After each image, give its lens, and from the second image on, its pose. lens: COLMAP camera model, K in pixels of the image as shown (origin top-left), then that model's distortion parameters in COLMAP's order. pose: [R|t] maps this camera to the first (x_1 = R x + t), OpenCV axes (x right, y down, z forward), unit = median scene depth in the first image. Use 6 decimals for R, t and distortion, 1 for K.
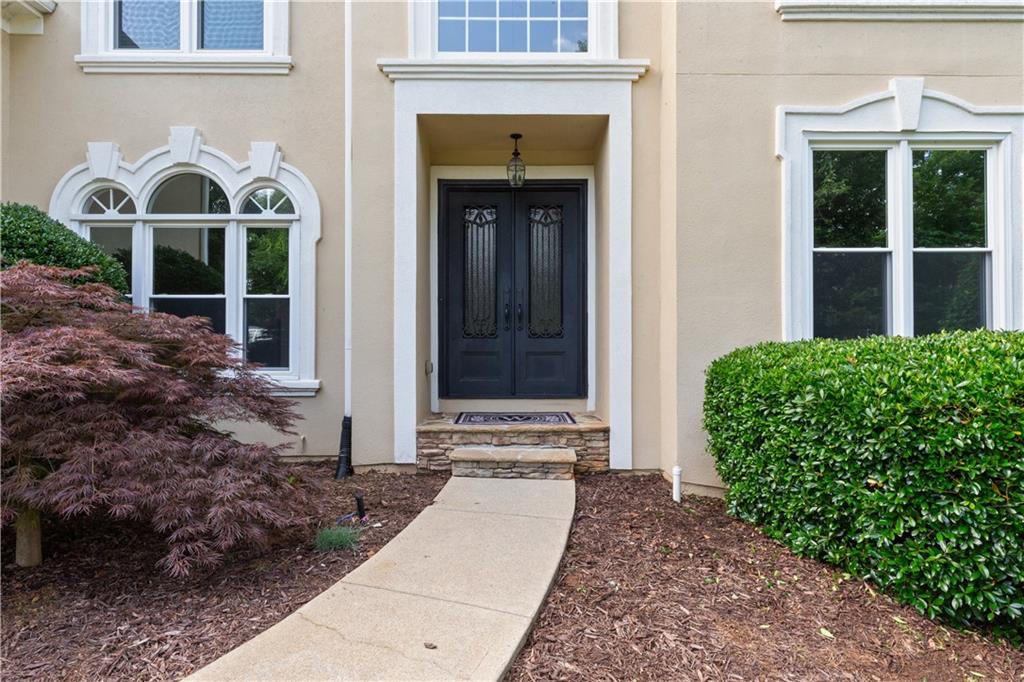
lens RADIAL K [[630.5, 0, 507.1], [0, 630.5, 348.9], [0, 0, 1]] dist [0.043420, 0.002166]
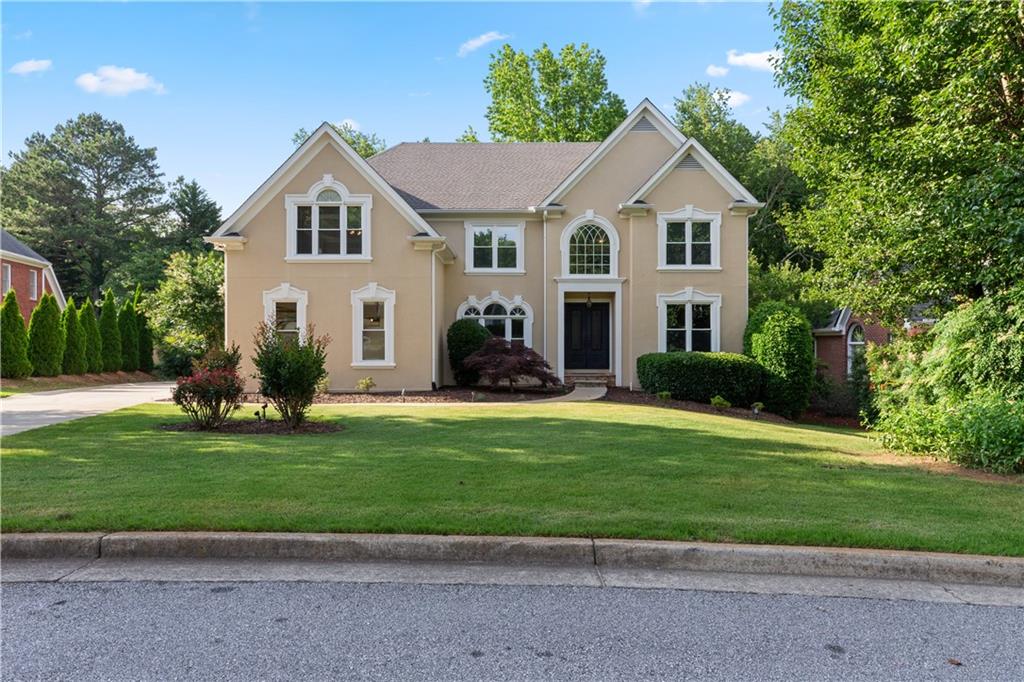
lens RADIAL K [[684.0, 0, 513.3], [0, 684.0, 333.8], [0, 0, 1]] dist [0.001505, 0.000056]
pose [[0.999969, 0.001976, -0.007636, -0.371989], [-0.001982, 0.999998, -0.000796, -0.108619], [0.007635, 0.000811, 0.999971, -2.752494]]
